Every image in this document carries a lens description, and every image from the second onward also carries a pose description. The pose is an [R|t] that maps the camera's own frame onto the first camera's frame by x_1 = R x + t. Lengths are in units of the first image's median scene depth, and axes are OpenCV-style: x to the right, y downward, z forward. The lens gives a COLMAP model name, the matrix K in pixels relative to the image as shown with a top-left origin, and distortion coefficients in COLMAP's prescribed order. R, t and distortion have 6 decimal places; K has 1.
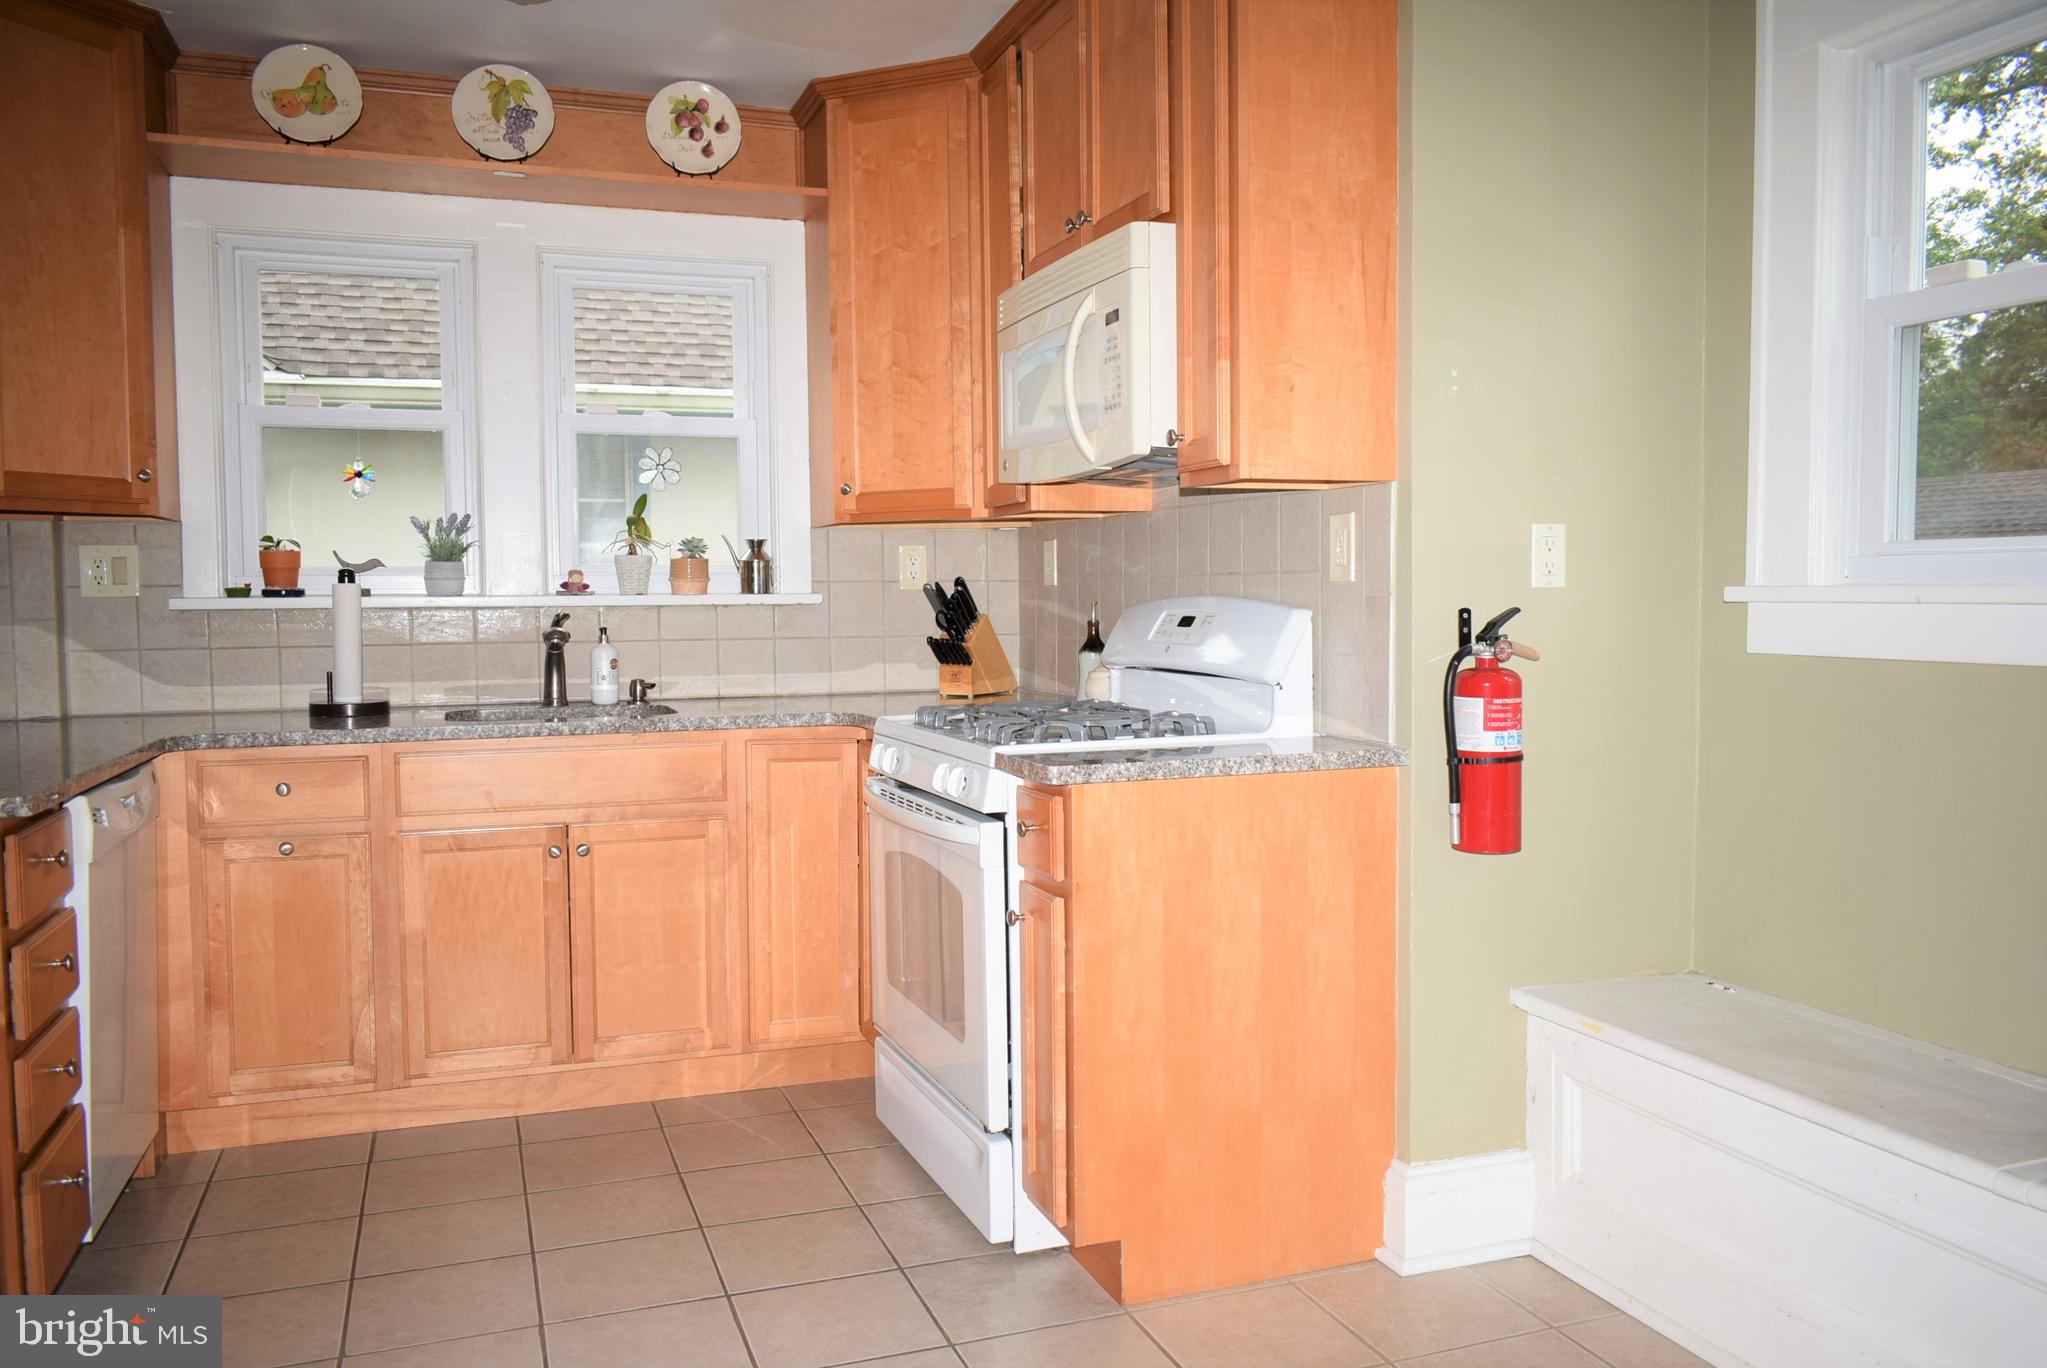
lens RADIAL K [[1579.5, 0, 1023.5], [0, 1579.5, 684.0], [0, 0, 1]] dist [-0.022556, 0.011689]
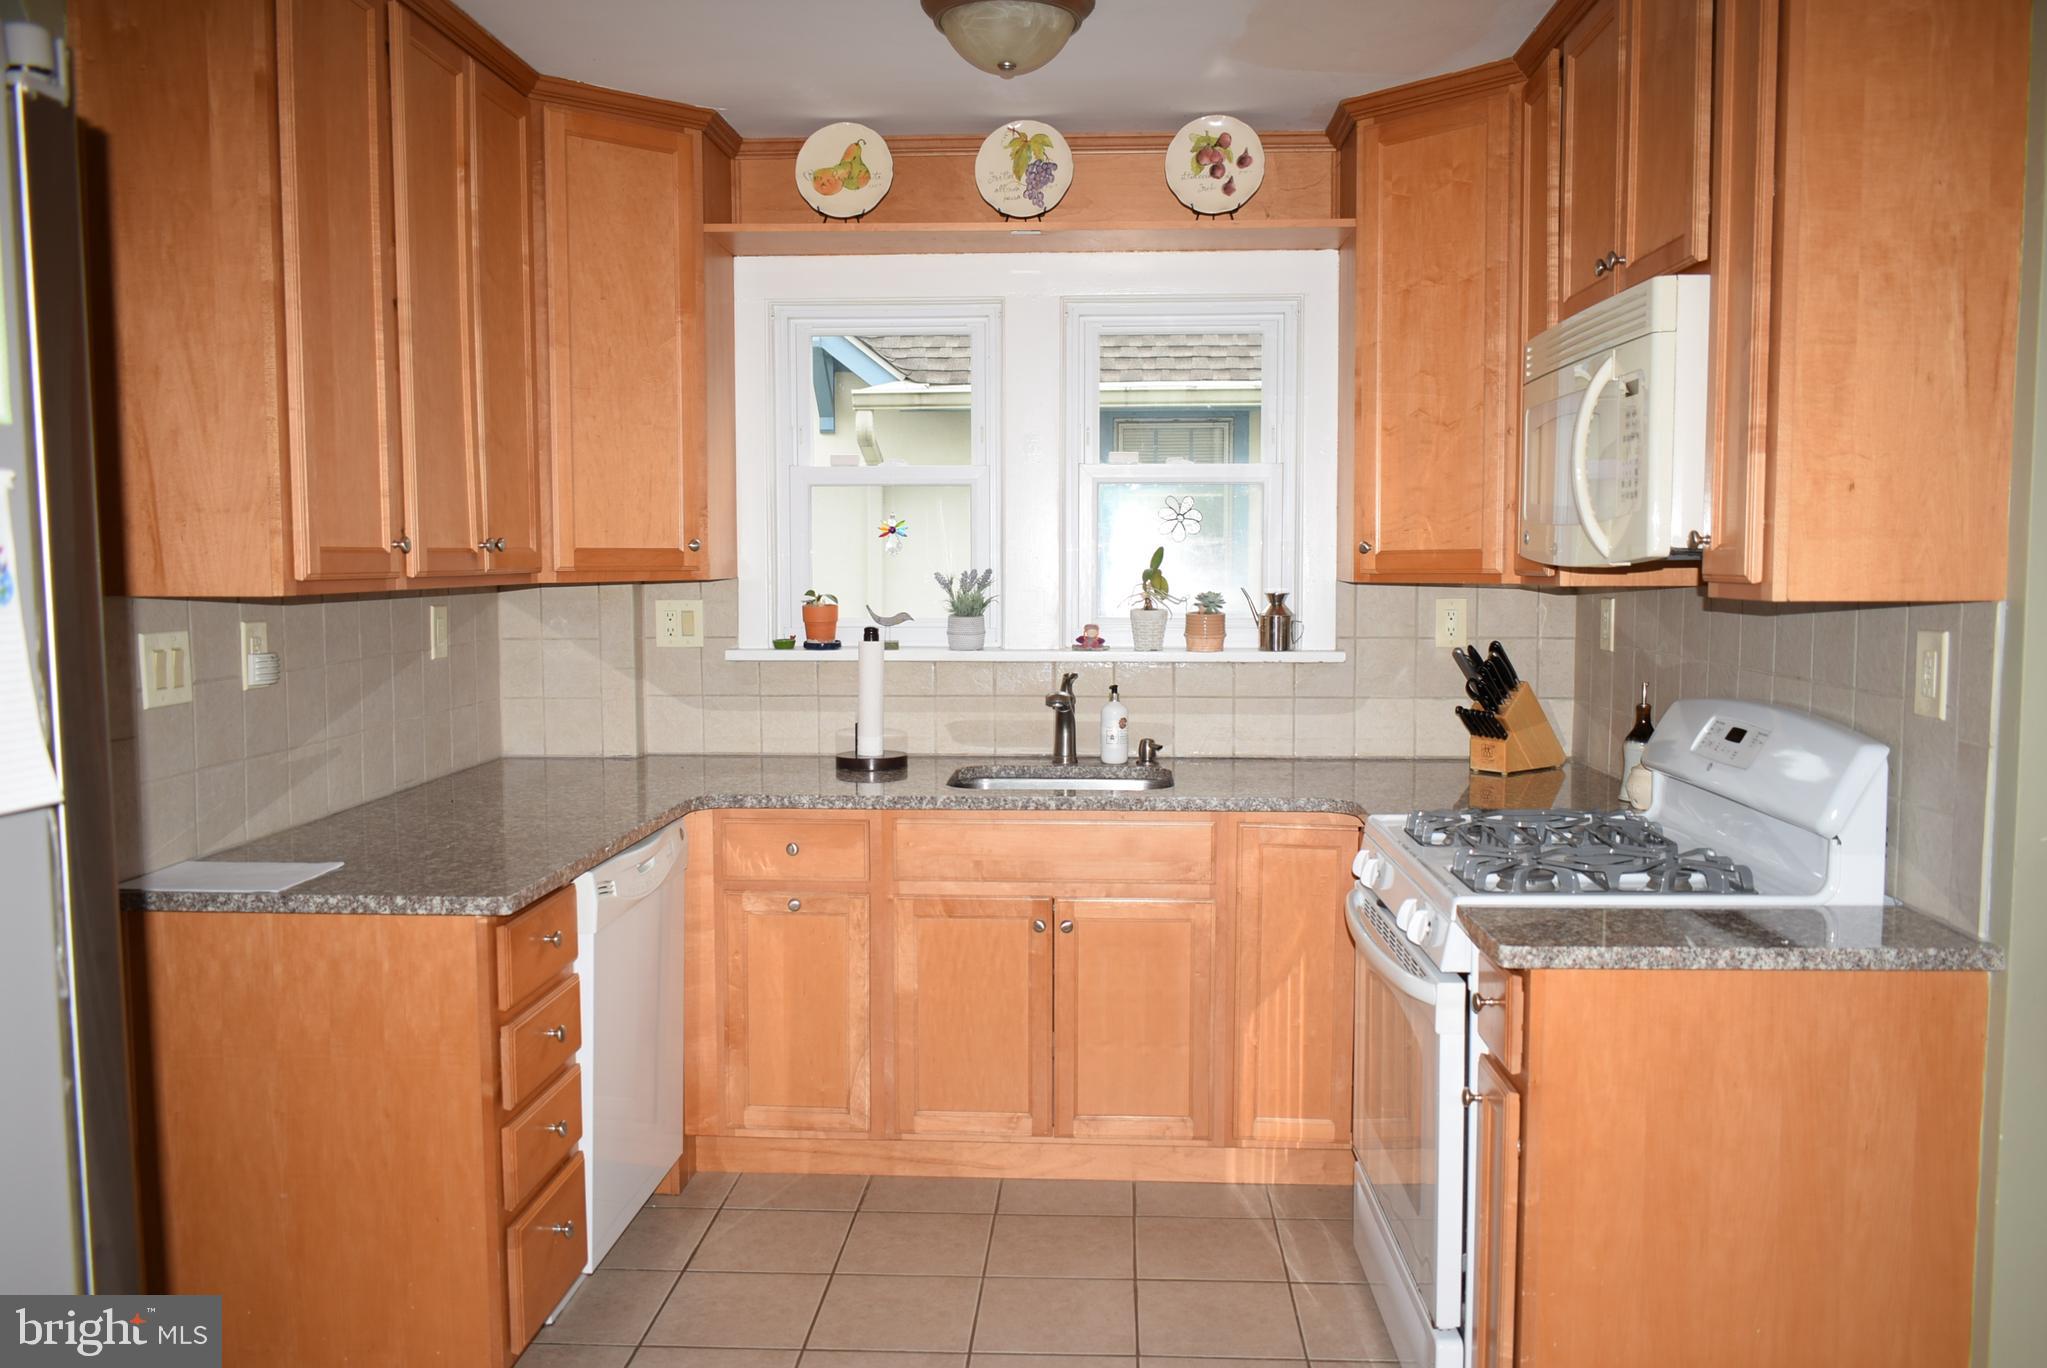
lens RADIAL K [[1579.5, 0, 1023.5], [0, 1579.5, 684.0], [0, 0, 1]] dist [-0.022556, 0.011689]
pose [[0.919243, 0.038634, -0.391791, 0.074248], [-0.027419, 0.999039, 0.034183, -0.076695], [0.392736, -0.020680, 0.919419, 0.083372]]
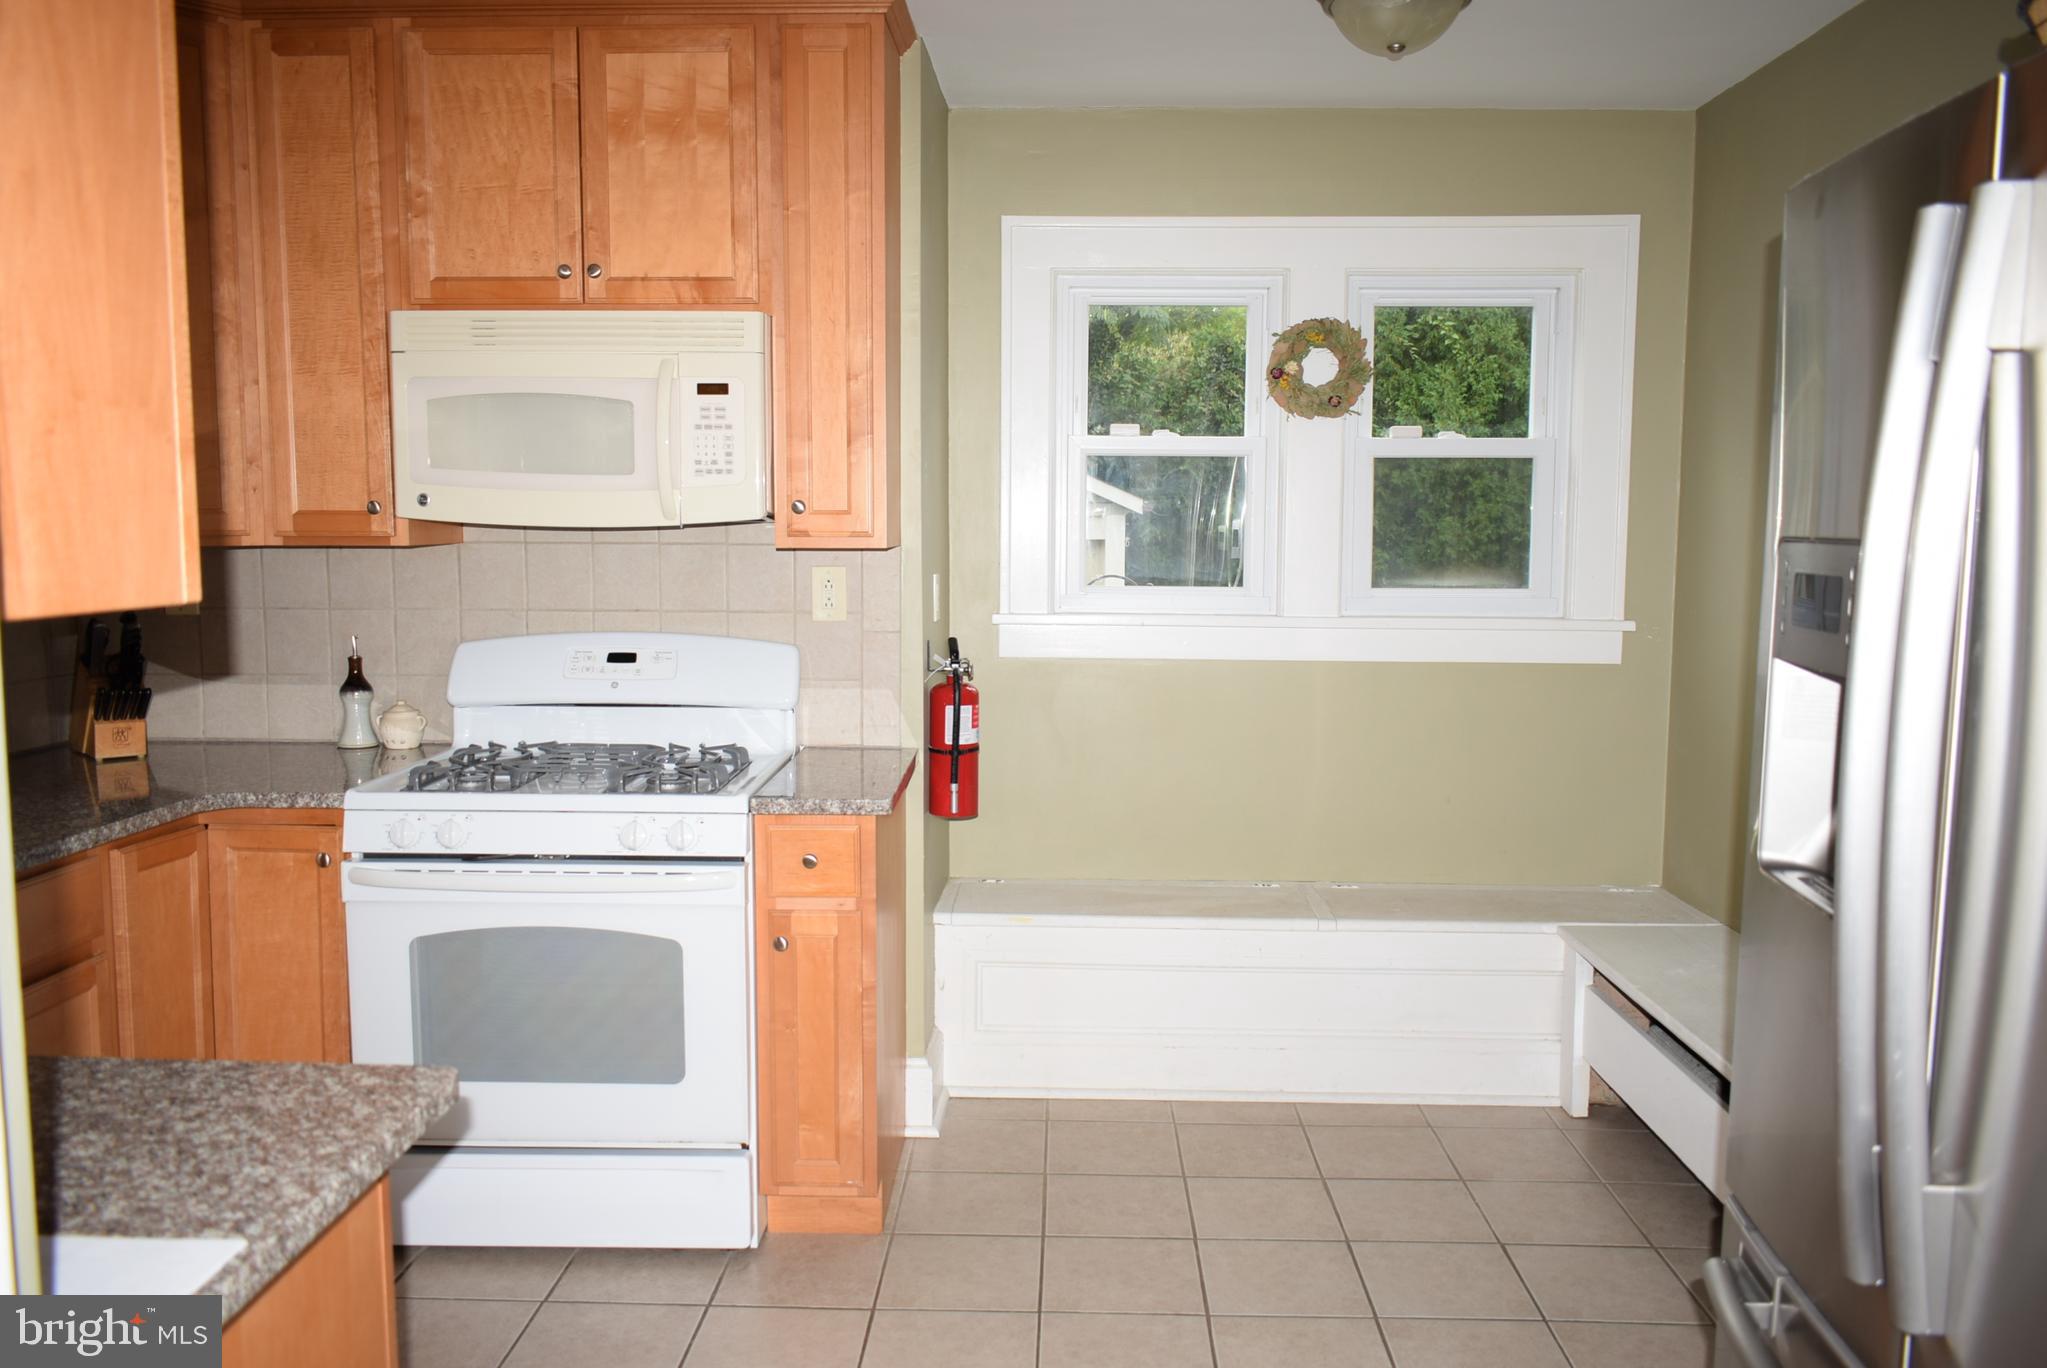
lens RADIAL K [[1579.5, 0, 1023.5], [0, 1579.5, 684.0], [0, 0, 1]] dist [-0.022556, 0.011689]
pose [[0.370292, -0.084550, 0.925060, -0.702951], [0.048853, 0.996243, 0.071501, -0.076742], [-0.927630, 0.018716, 0.373031, 0.323741]]
